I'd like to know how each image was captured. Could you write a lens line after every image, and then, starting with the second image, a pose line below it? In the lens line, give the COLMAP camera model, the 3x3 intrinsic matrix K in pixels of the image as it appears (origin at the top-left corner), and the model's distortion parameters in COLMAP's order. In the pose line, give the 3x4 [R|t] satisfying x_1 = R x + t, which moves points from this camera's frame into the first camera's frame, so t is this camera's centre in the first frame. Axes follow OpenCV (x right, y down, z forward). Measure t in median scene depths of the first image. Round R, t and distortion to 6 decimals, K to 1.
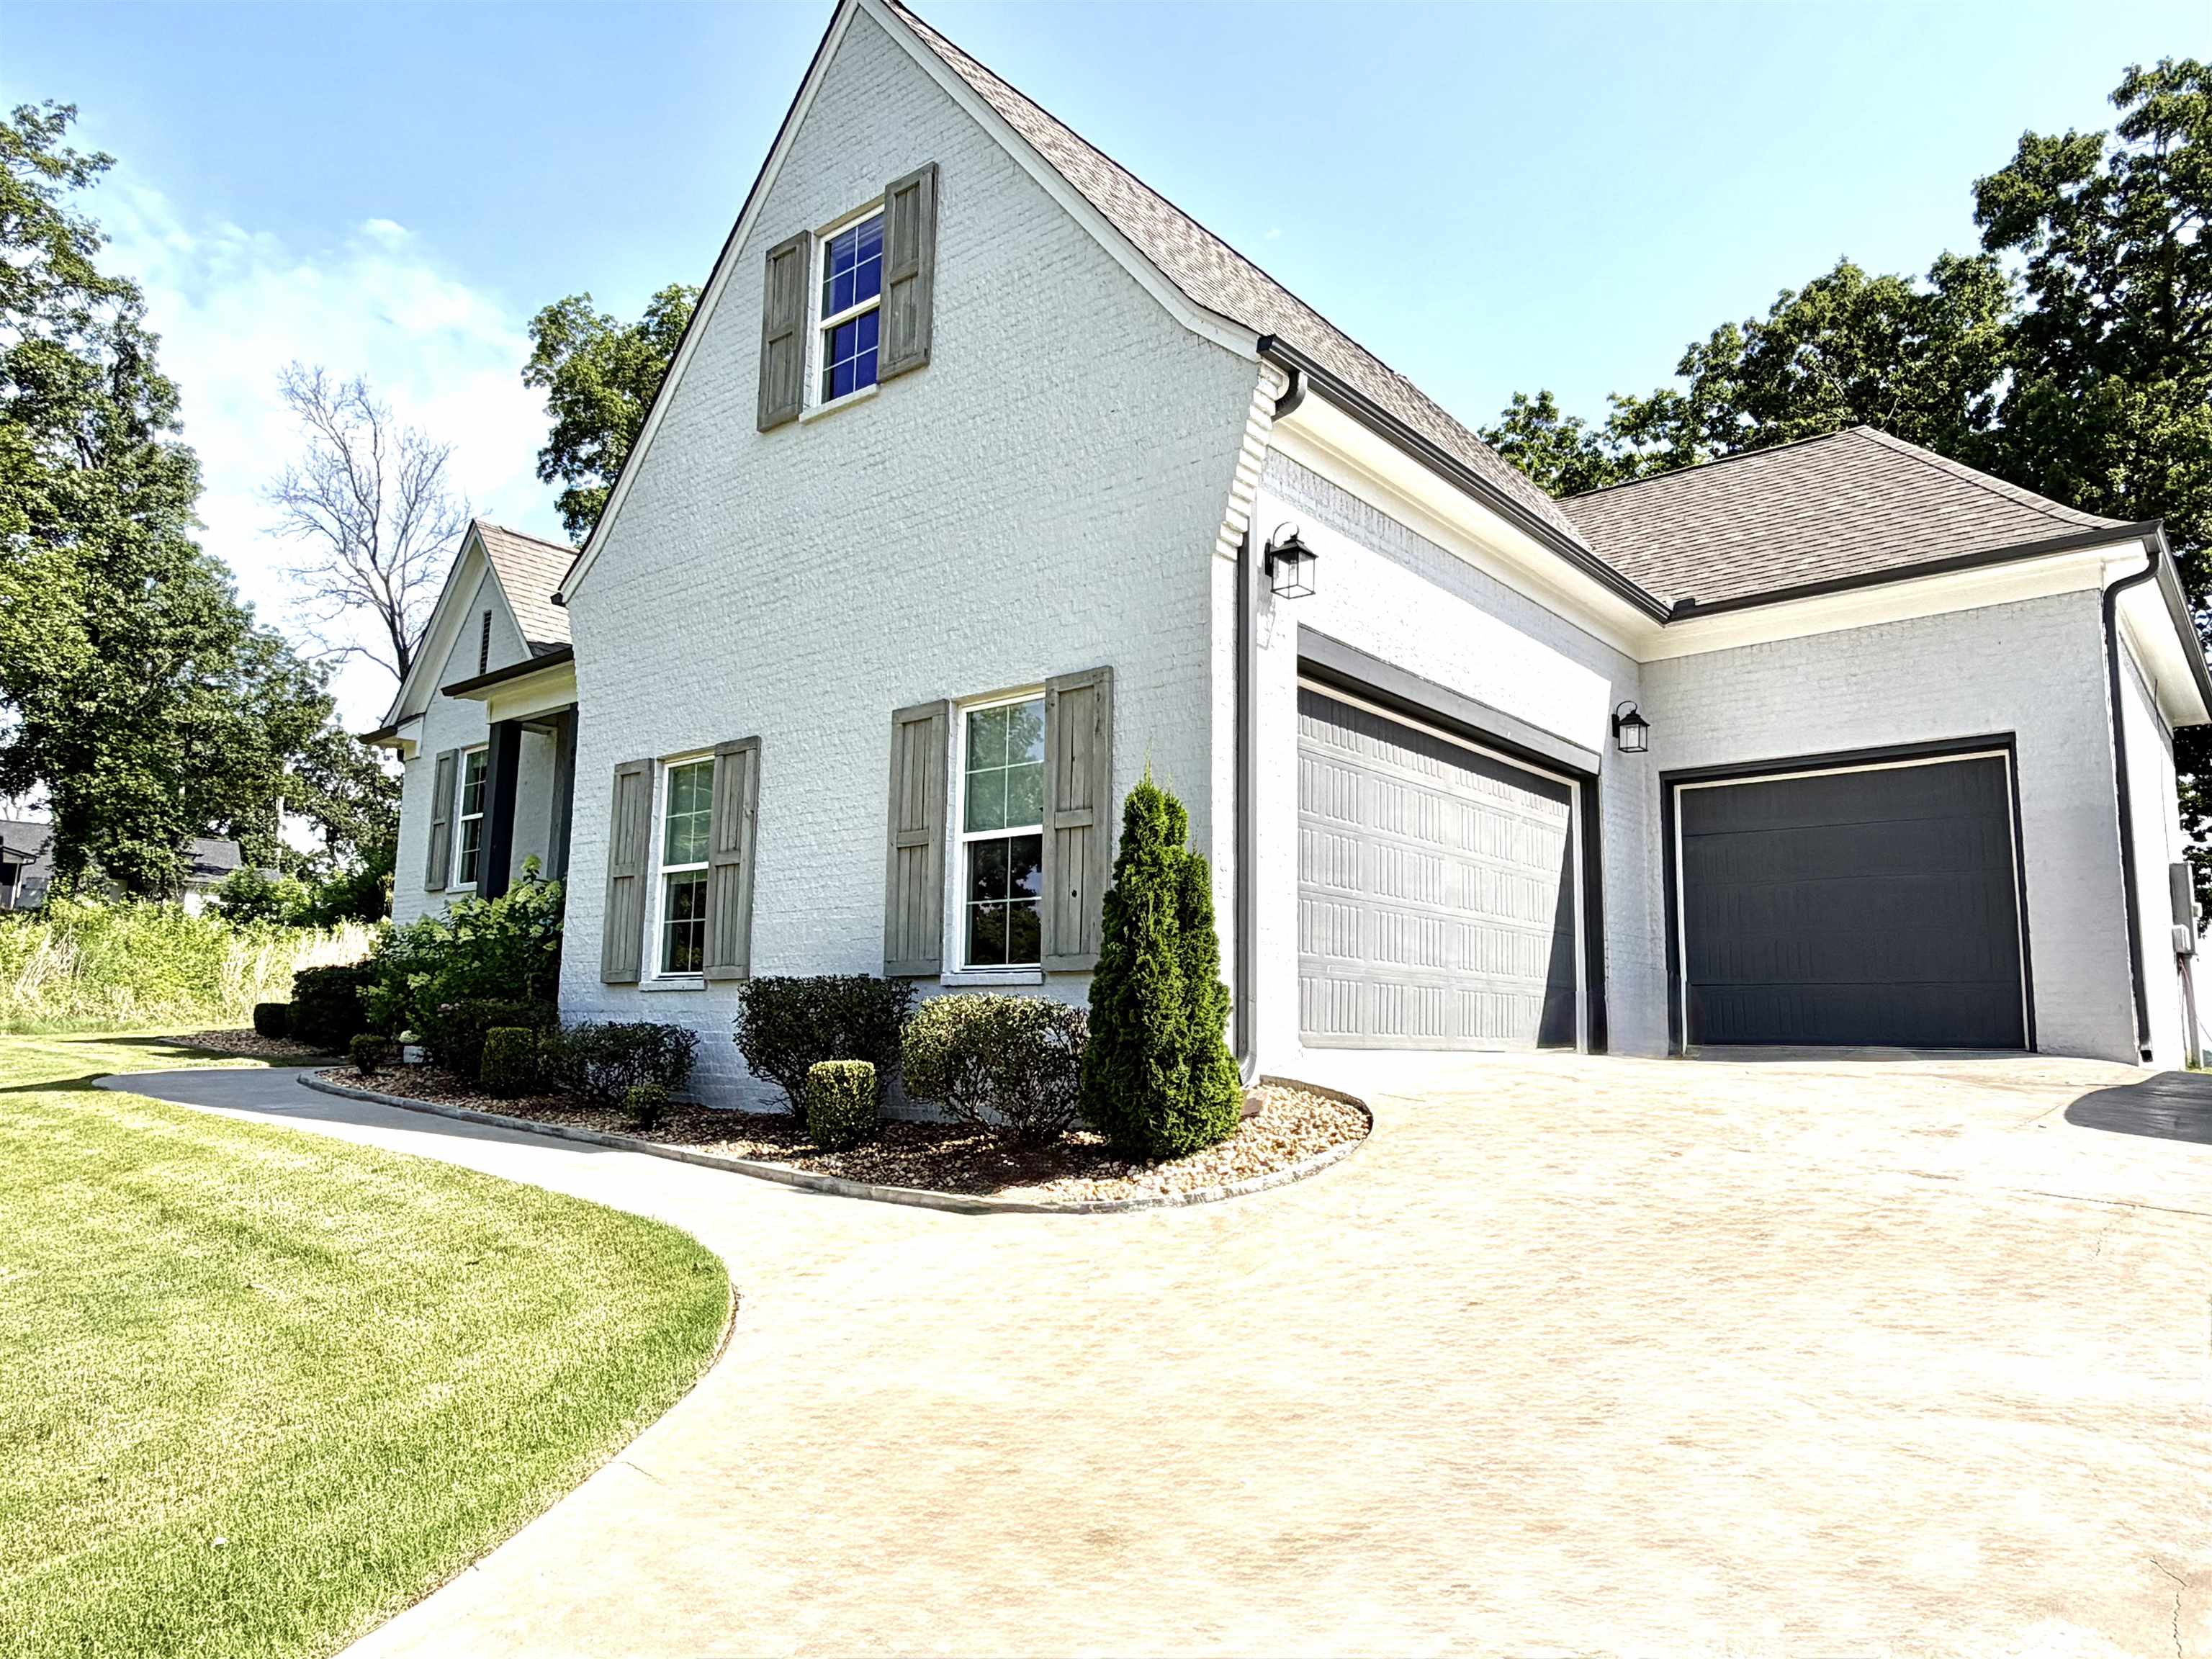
lens RADIAL K [[1425.3, 0, 1111.3], [0, 1425.3, 840.2], [0, 0, 1]] dist [0.000666, 0.004976]
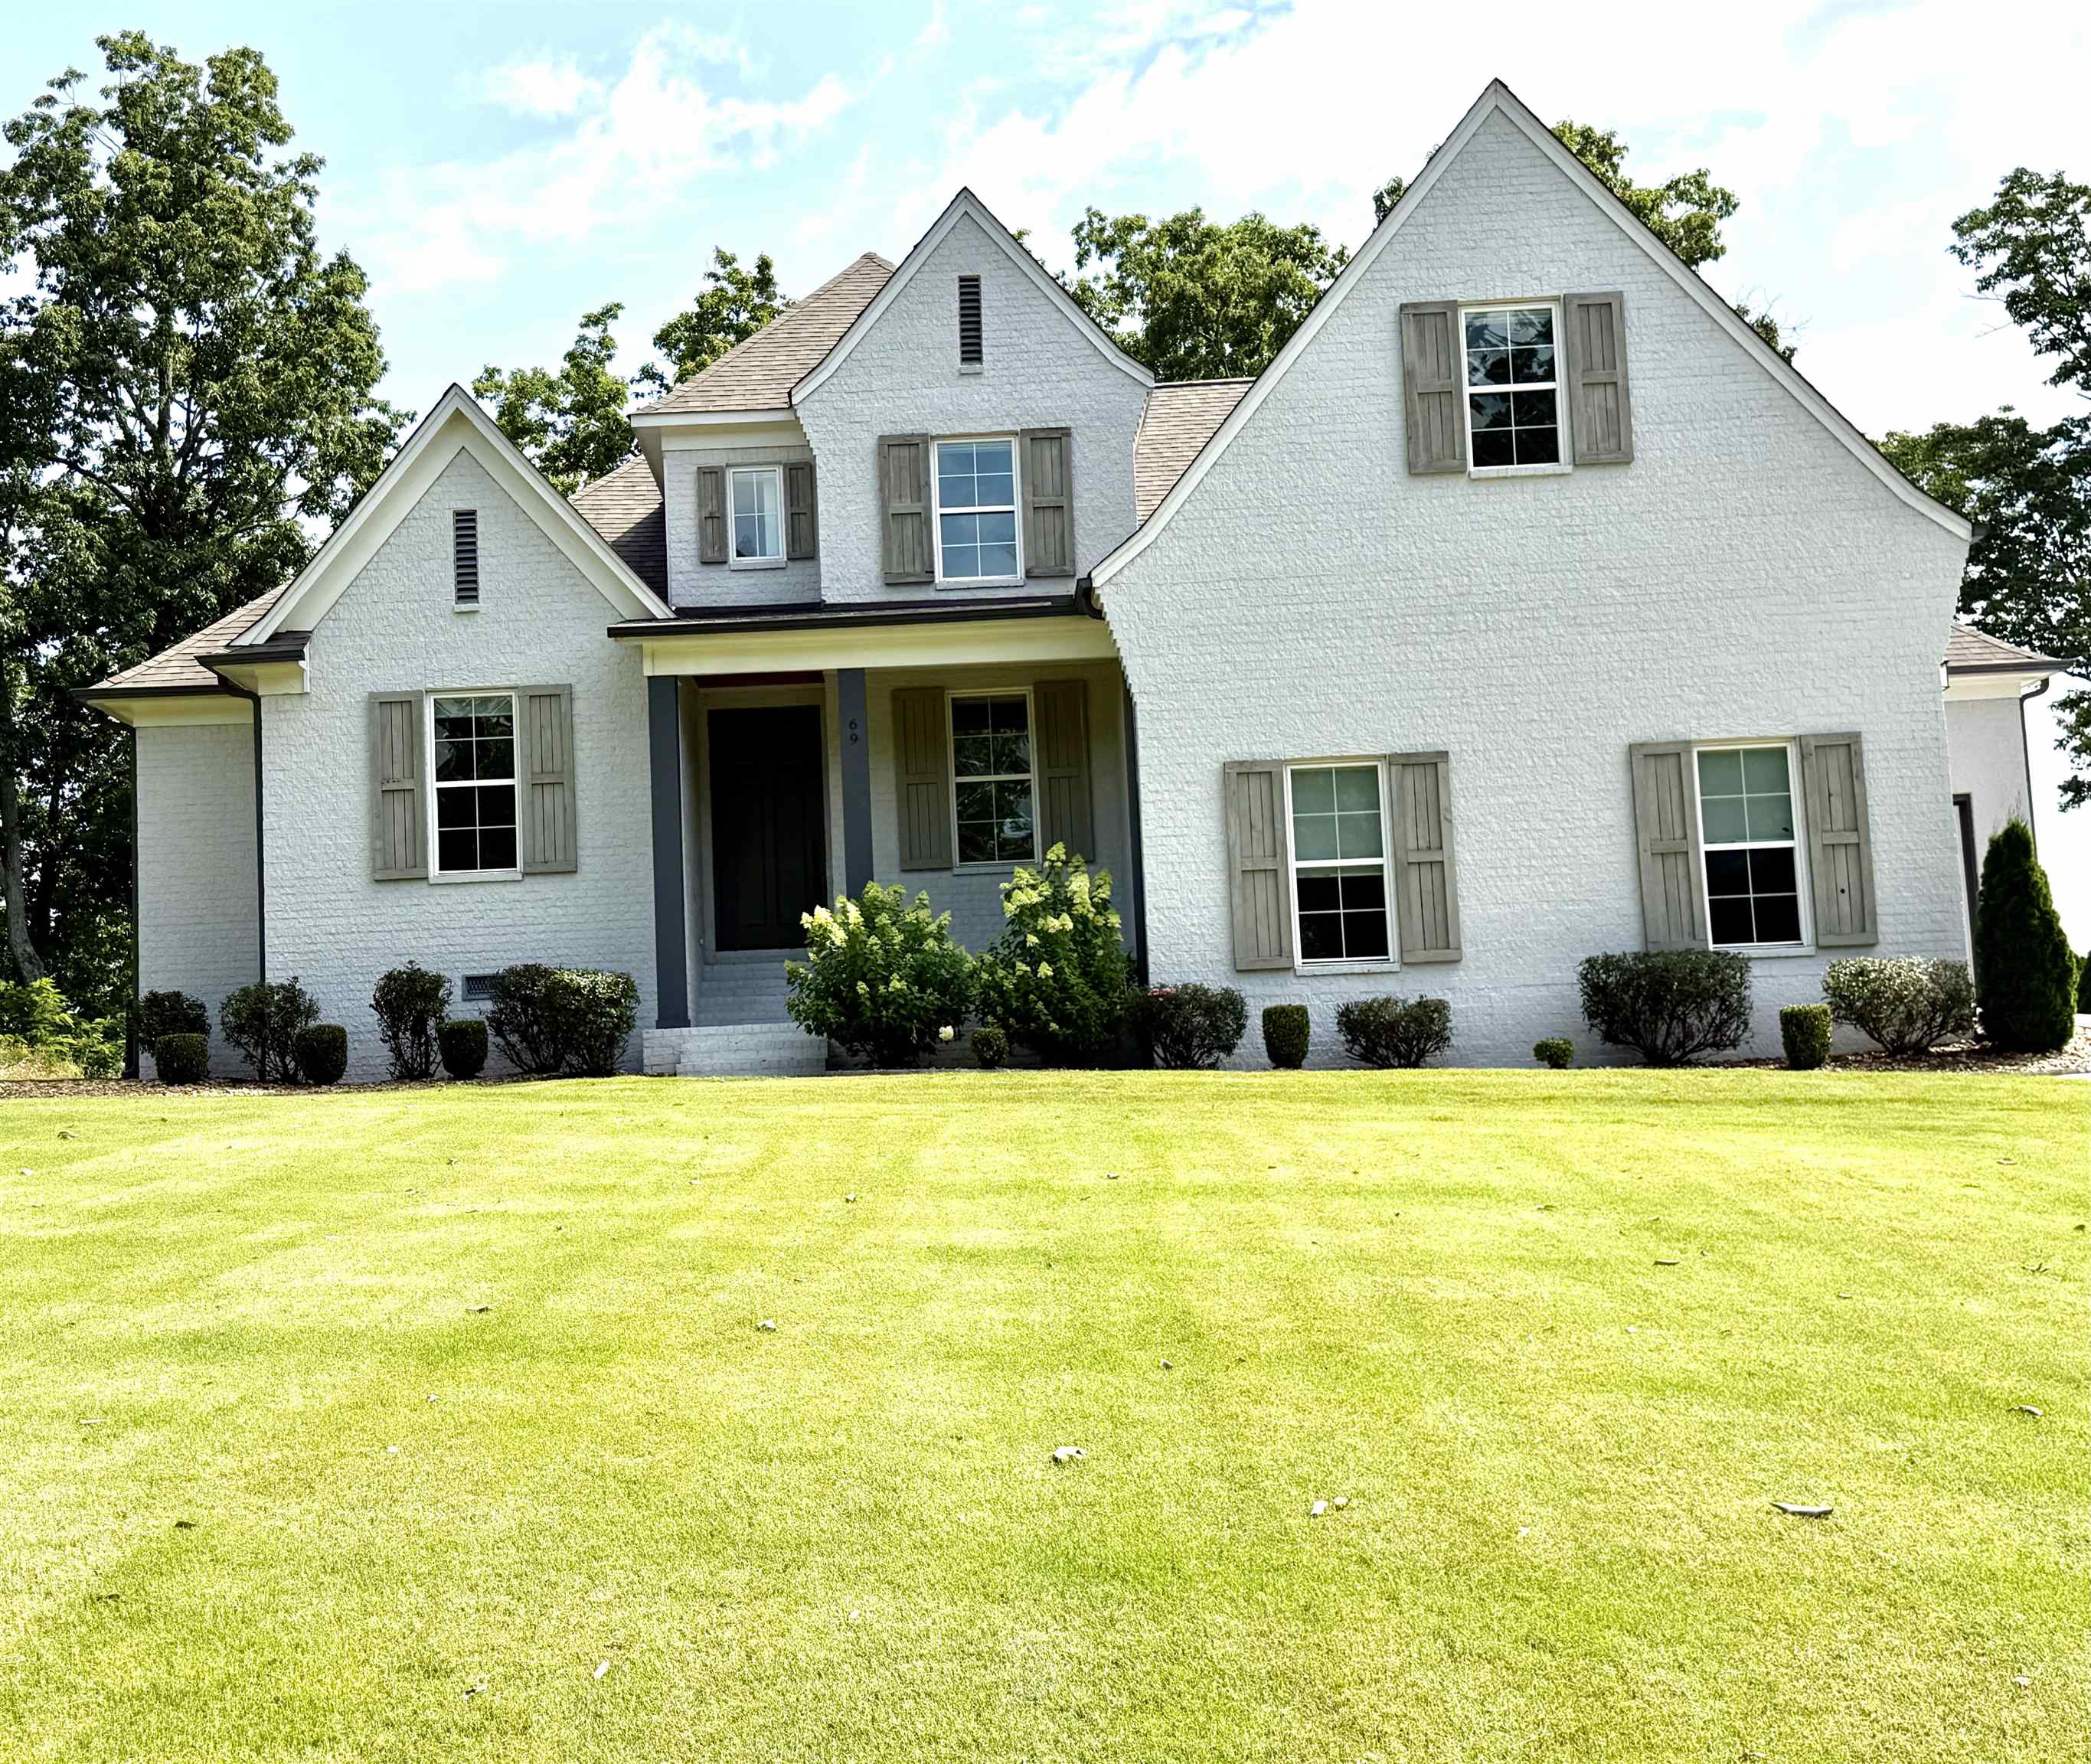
lens RADIAL K [[2454.8, 0, 900.7], [0, 2454.8, 915.3], [0, 0, 1]] dist [0.105276, 0.000000]
pose [[0.780002, 0.018174, 0.625513, -1.546398], [-0.032901, 0.999387, 0.011990, 0.041984], [-0.624911, -0.029932, 0.780122, -0.235097]]
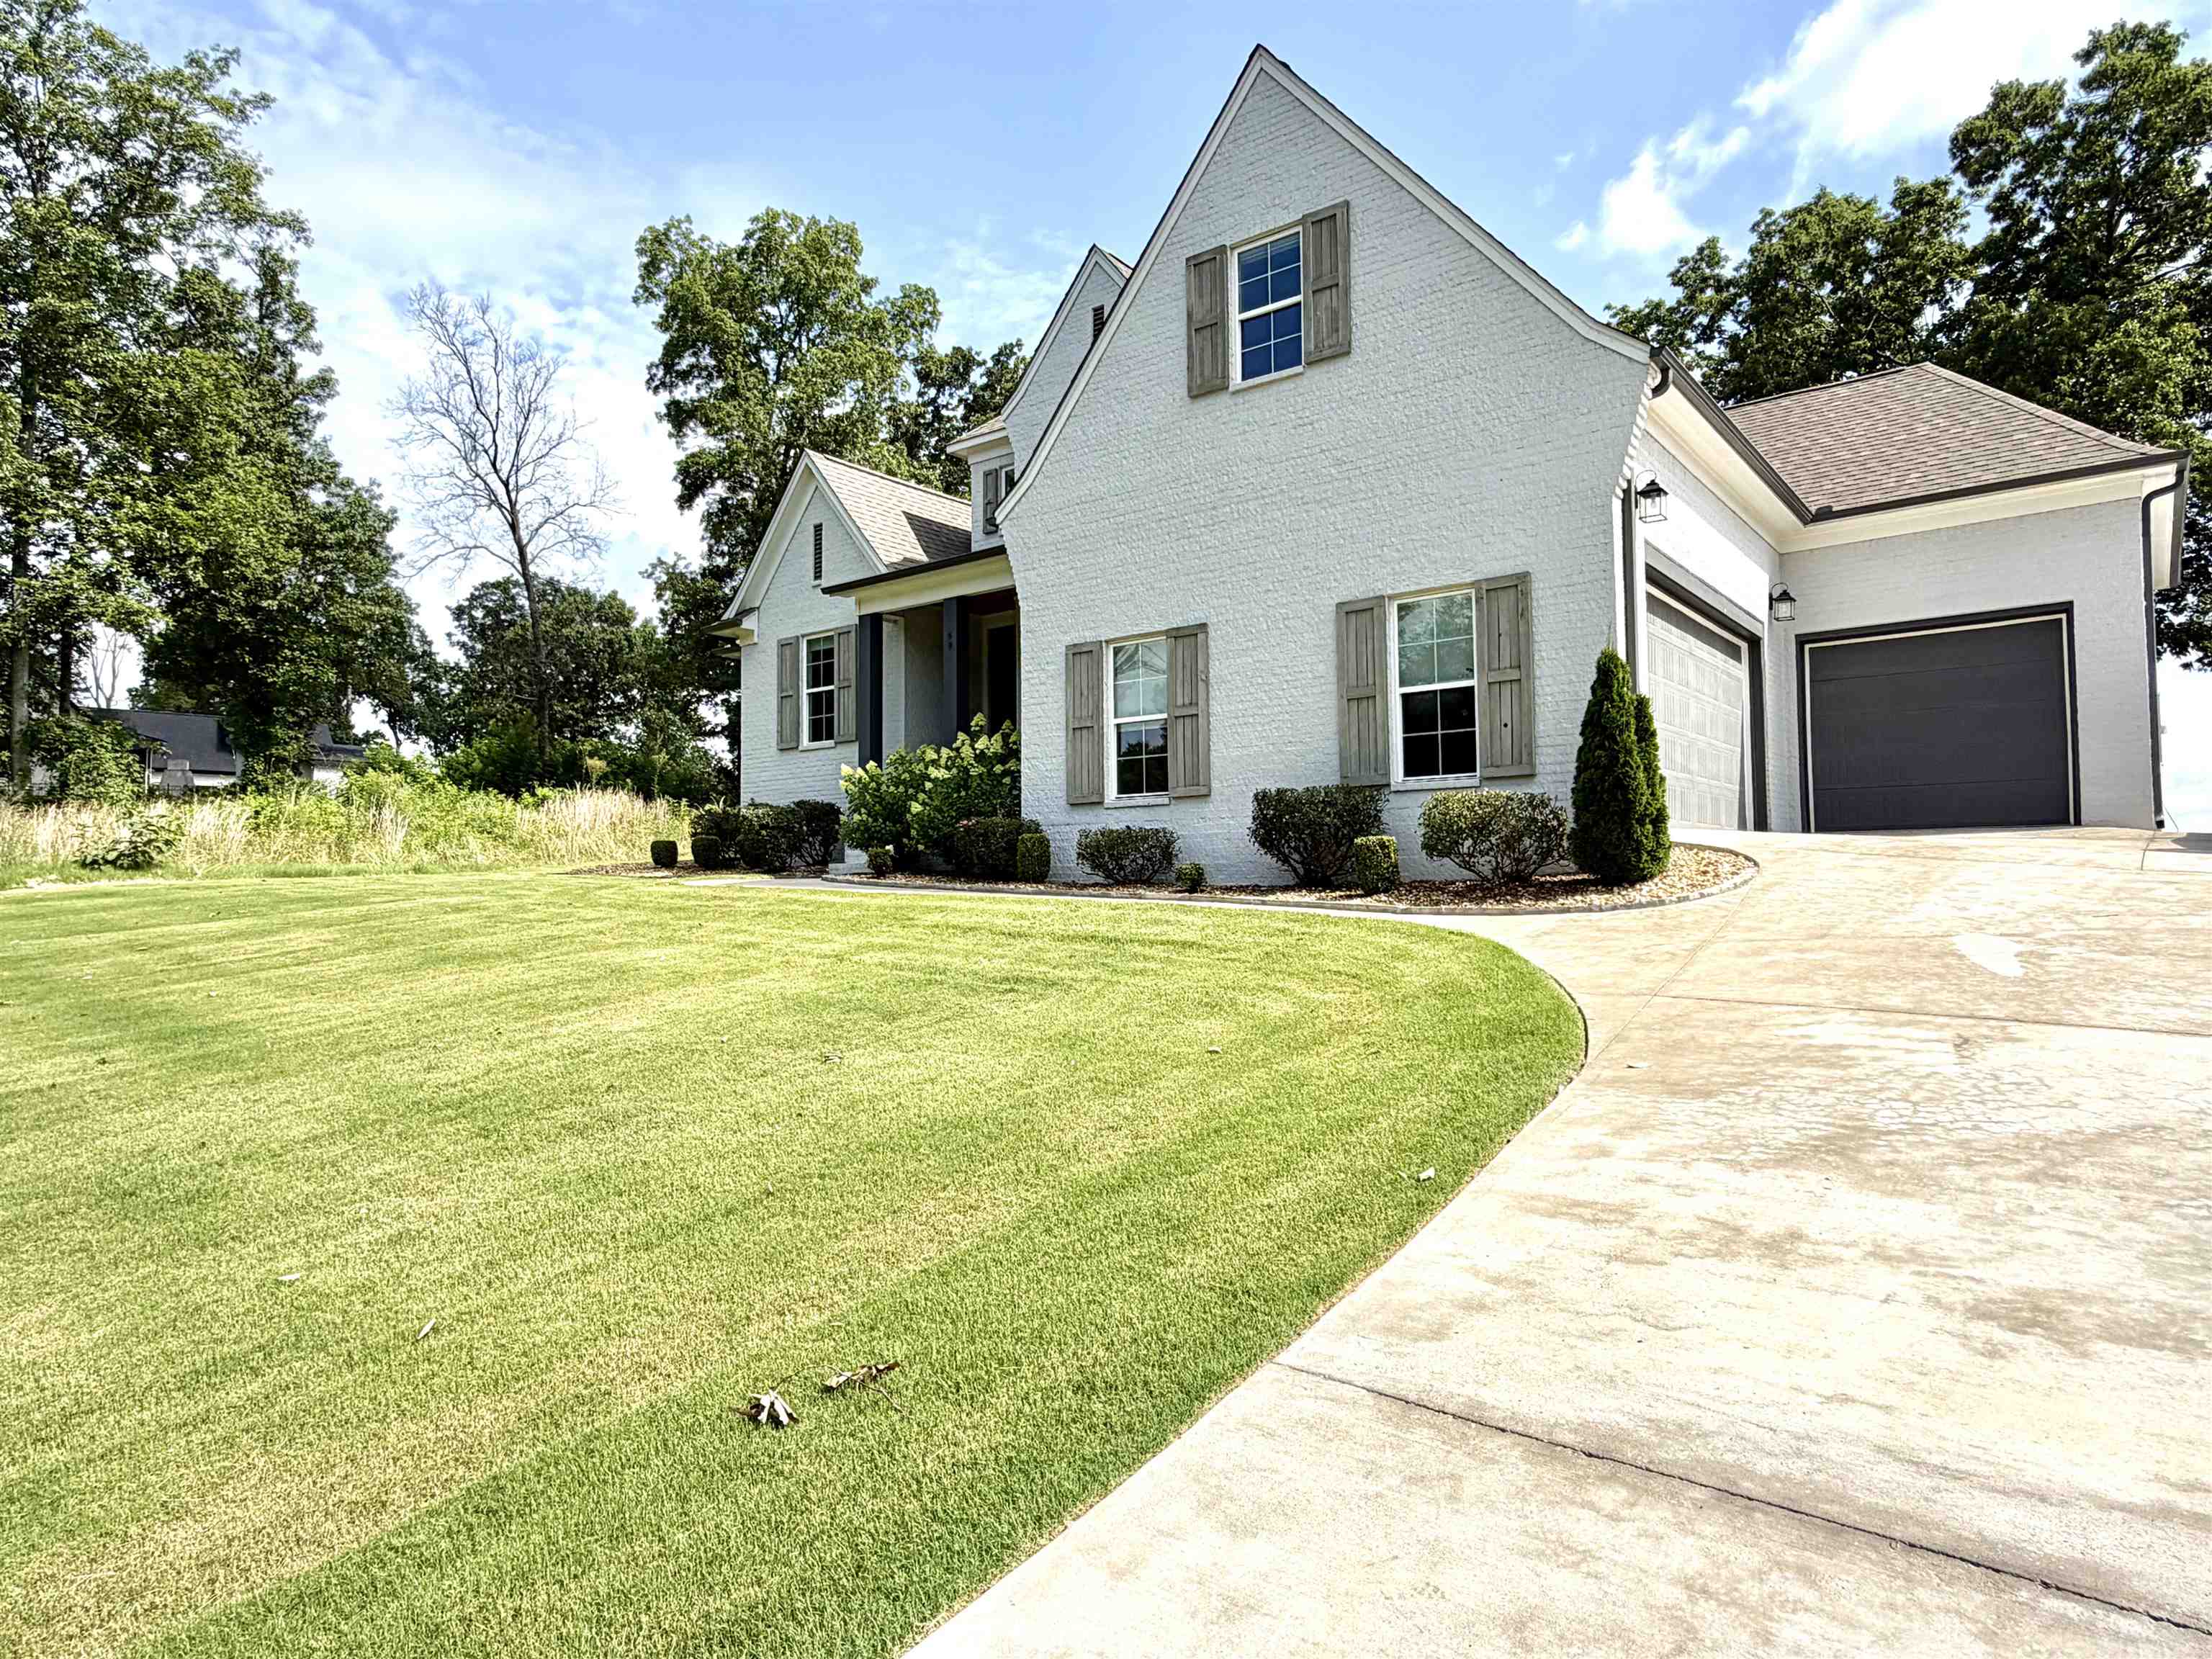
lens RADIAL K [[1305.2, 0, 1112.5], [0, 1305.2, 832.3], [0, 0, 1]] dist [0.006347, -0.000769]
pose [[0.998998, -0.026476, 0.036097, -0.331257], [0.022909, 0.995128, 0.095890, 0.005615], [-0.038460, -0.094967, 0.994737, -0.247327]]
